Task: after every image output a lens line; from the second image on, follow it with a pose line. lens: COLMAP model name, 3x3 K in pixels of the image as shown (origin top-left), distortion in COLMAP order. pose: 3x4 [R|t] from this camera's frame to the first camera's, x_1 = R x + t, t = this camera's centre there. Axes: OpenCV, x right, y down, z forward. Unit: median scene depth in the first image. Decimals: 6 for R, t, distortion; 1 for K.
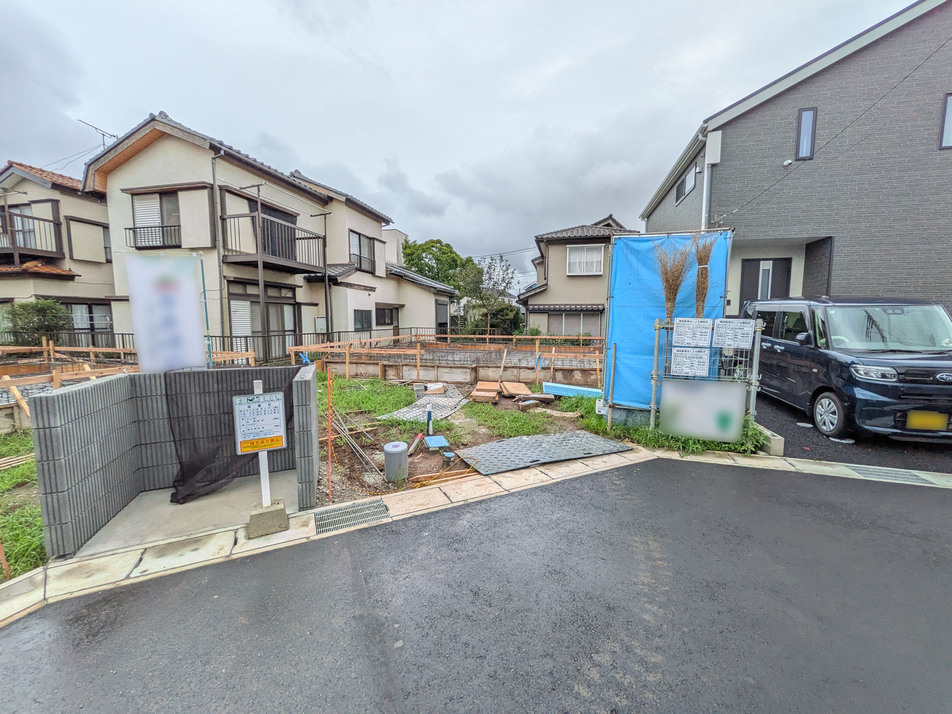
lens RADIAL K [[379.4, 0, 479.8], [0, 379.4, 355.5], [0, 0, 1]] dist [0.001427, -0.000352]
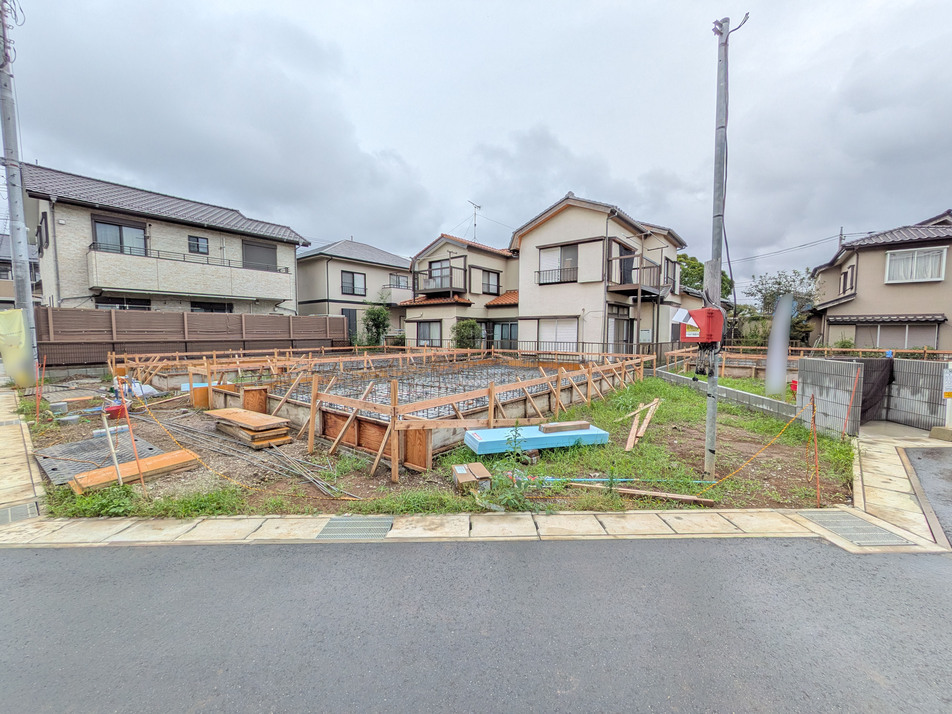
lens RADIAL K [[379.4, 0, 477.1], [0, 379.4, 356.5], [0, 0, 1]] dist [0.001427, -0.000352]
pose [[0.903366, 0.026153, -0.428073, -0.400624], [-0.039235, 0.998993, -0.021766, 0.035391], [0.427072, 0.036458, 0.903482, -0.368034]]
